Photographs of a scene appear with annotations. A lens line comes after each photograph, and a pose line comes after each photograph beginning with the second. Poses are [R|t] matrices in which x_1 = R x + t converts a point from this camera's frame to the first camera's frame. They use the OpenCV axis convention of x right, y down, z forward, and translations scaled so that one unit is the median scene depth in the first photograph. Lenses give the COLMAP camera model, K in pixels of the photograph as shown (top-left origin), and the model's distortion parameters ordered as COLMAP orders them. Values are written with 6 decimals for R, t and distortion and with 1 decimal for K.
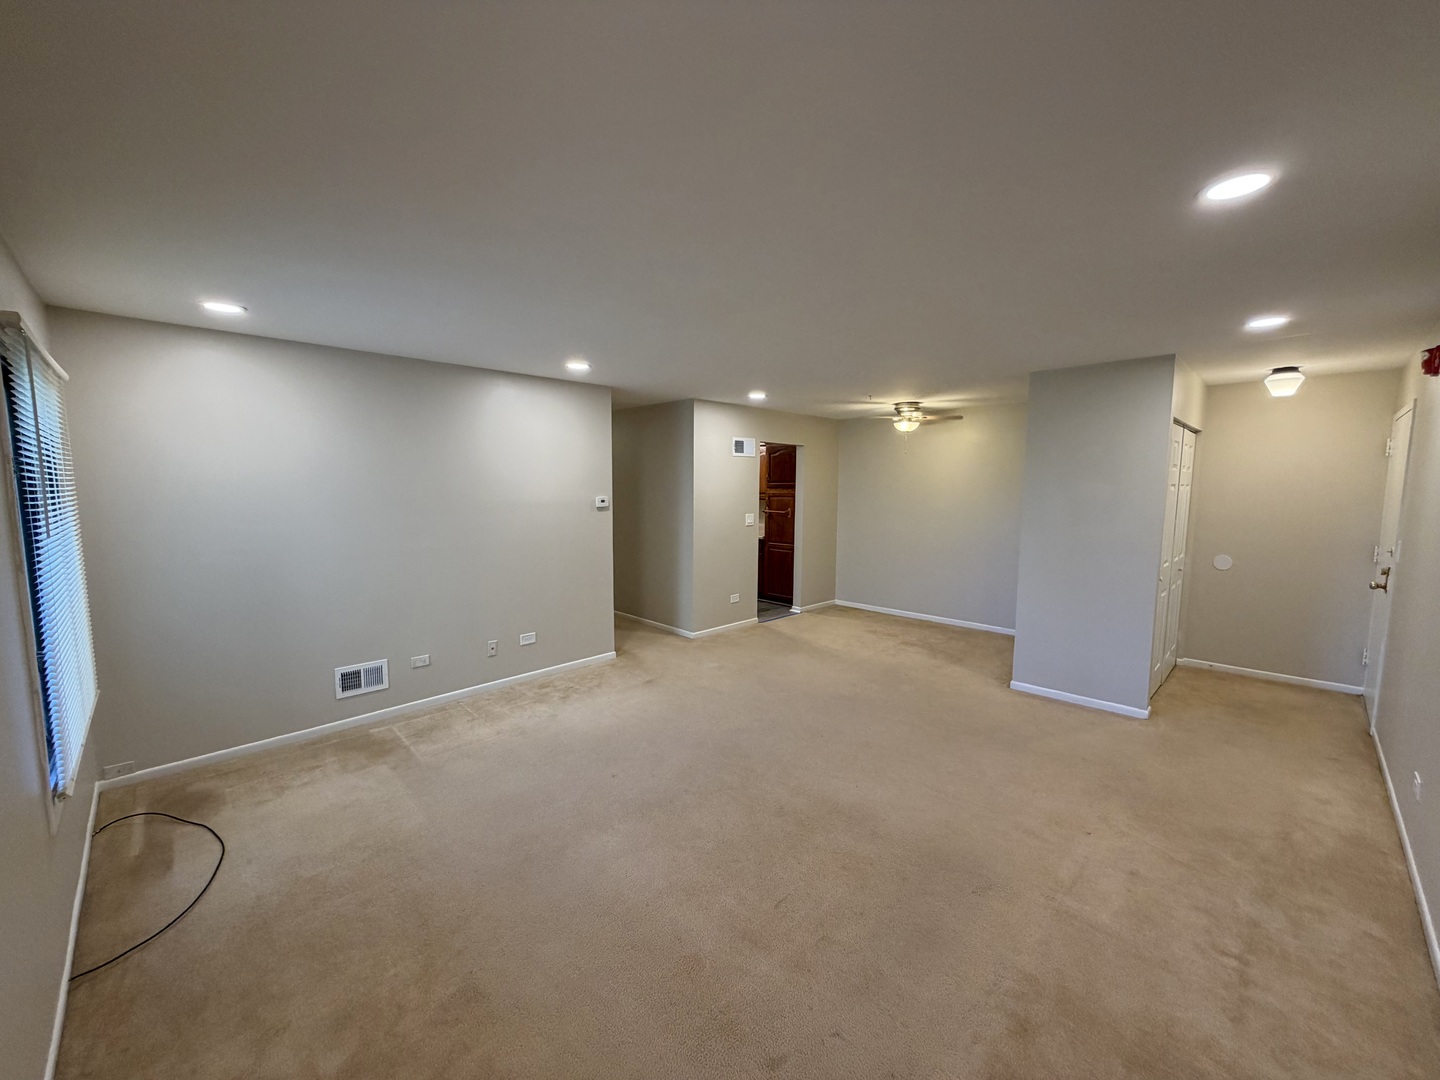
lens RADIAL K [[571.0, 0, 720.0], [0, 571.0, 540.0], [0, 0, 1]] dist [-0.000177, -0.000168]
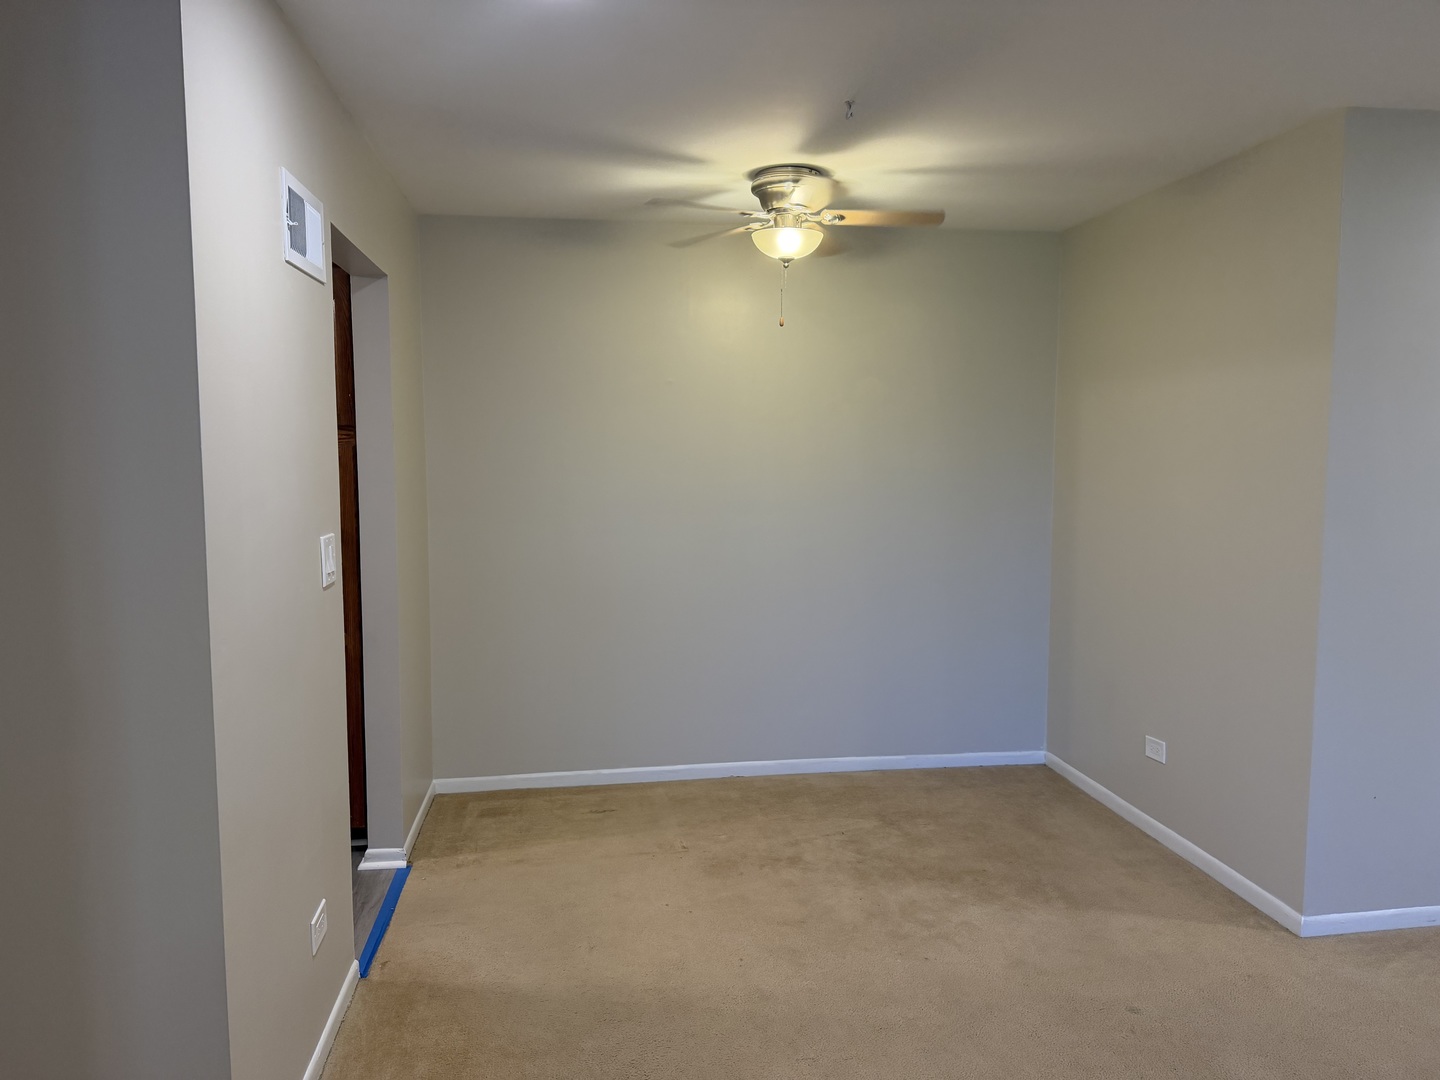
lens RADIAL K [[1006.6, 0, 720.0], [0, 1006.6, 540.0], [0, 0, 1]] dist [-0.003097, -0.003260]
pose [[0.600150, -0.078899, 0.795987, -0.188211], [0.083001, 0.995894, 0.036134, -0.049559], [-0.795570, 0.044382, 0.604234, 0.680050]]
